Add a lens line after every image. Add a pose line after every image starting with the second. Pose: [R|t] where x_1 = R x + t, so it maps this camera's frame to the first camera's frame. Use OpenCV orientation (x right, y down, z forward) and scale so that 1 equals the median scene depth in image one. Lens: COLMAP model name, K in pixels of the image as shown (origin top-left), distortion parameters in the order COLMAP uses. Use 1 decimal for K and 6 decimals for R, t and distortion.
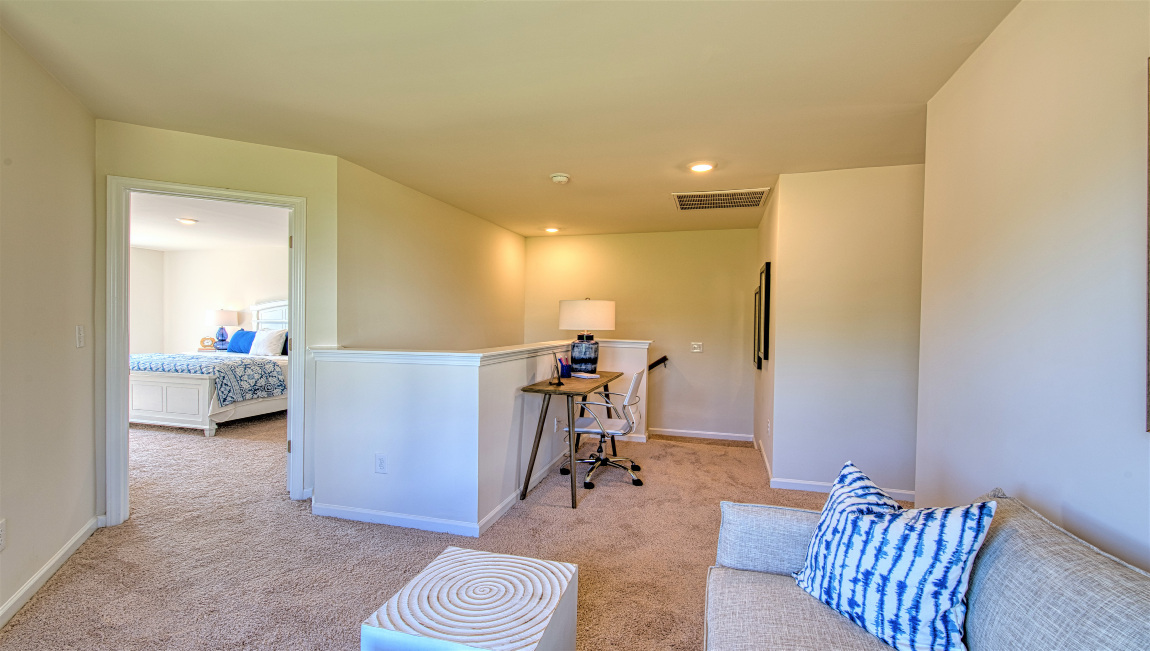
lens RADIAL K [[502.2, 0, 576.0], [0, 502.2, 325.5], [0, 0, 1]] dist [0.017365, 0.000079]
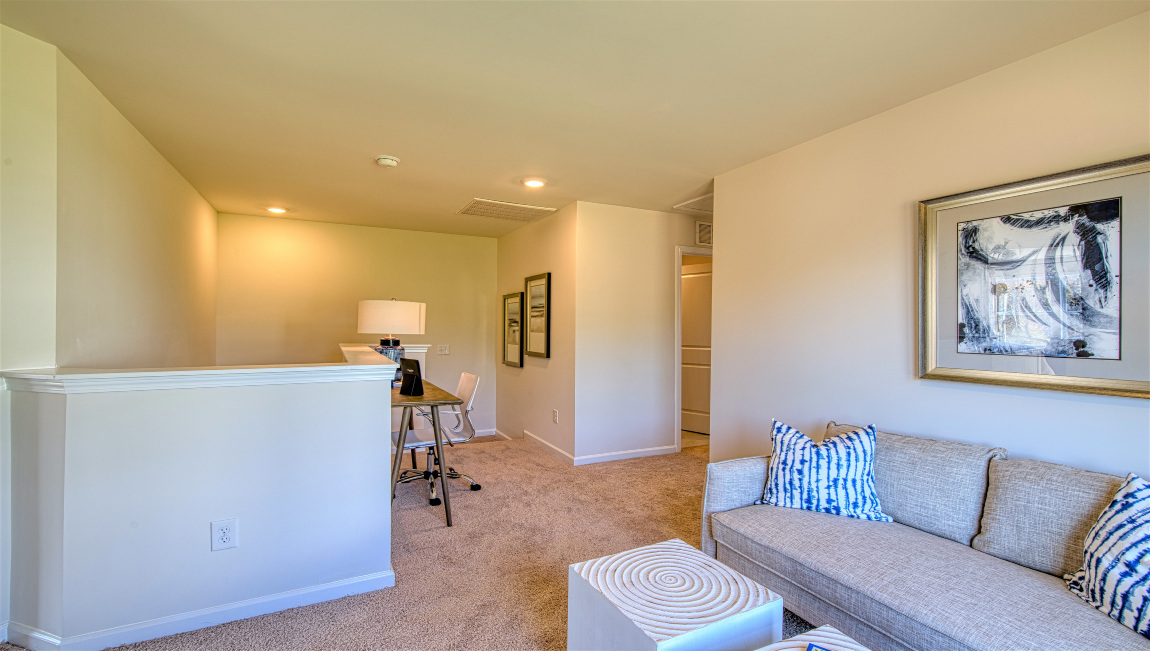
lens RADIAL K [[502.2, 0, 578.5], [0, 502.2, 325.0], [0, 0, 1]] dist [0.017365, 0.000079]
pose [[0.722212, -0.000572, 0.691672, -1.047363], [0.003955, 0.999987, -0.003303, -0.008715], [-0.691661, 0.005121, 0.722204, 0.357754]]
